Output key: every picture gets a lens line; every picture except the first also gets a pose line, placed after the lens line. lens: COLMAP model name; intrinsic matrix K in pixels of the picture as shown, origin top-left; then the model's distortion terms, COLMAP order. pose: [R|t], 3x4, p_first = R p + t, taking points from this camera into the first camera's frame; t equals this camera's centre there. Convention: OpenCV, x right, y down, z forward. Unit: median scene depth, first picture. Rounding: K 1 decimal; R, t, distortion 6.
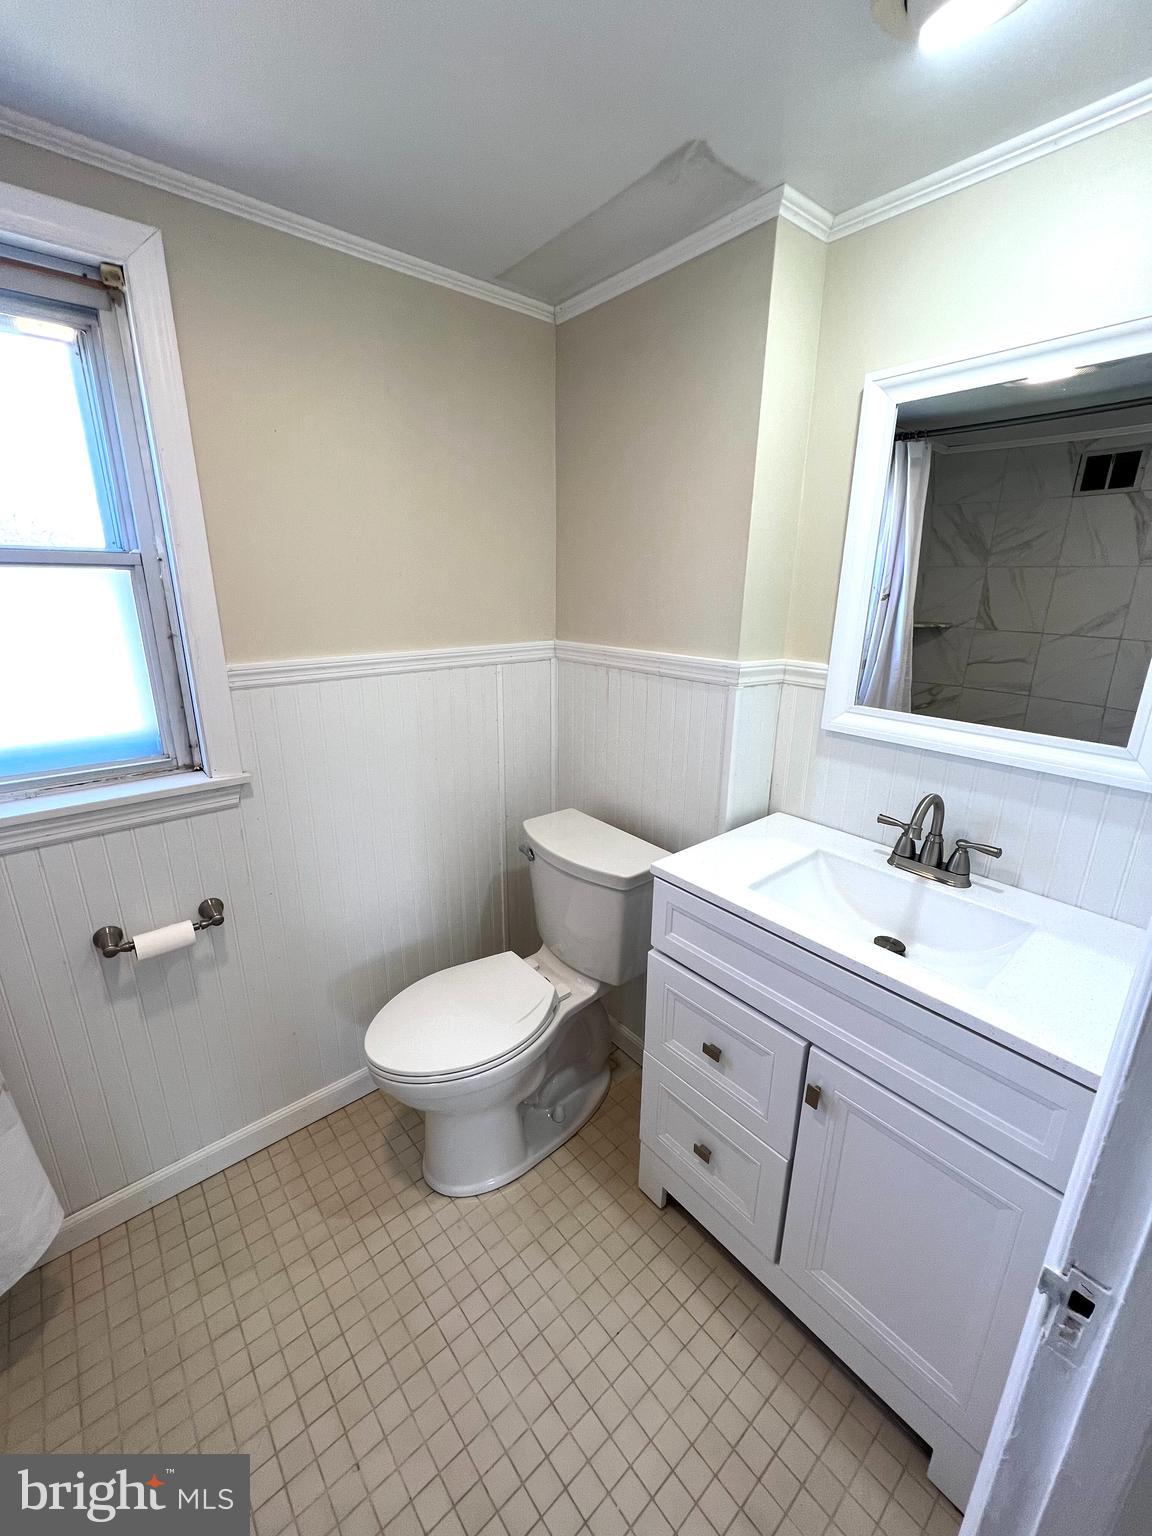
lens RADIAL K [[612.6, 0, 583.5], [0, 612.6, 762.6], [0, 0, 1]] dist [-0.001762, -0.000328]
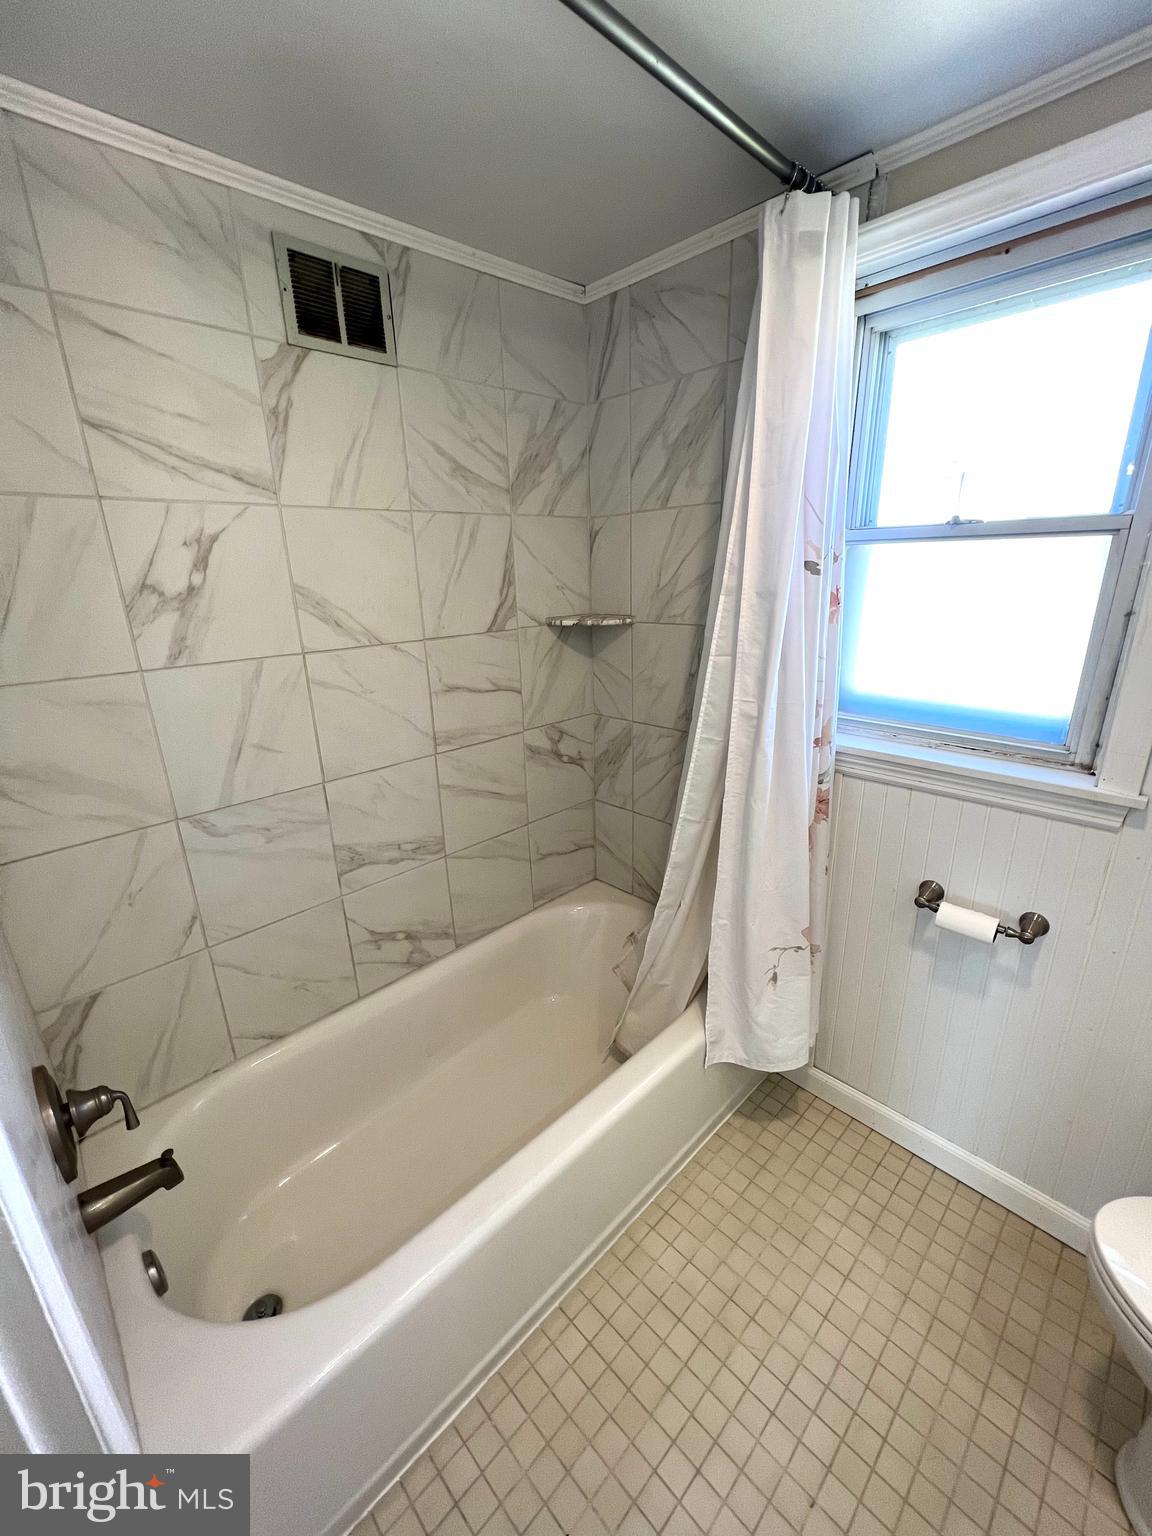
lens RADIAL K [[612.6, 0, 585.7], [0, 612.6, 765.5], [0, 0, 1]] dist [-0.001762, -0.000328]
pose [[0.065303, 0.290998, -0.954492, 0.134178], [-0.265400, 0.927147, 0.264503, -0.038105], [0.961924, 0.236049, 0.137776, 0.214669]]
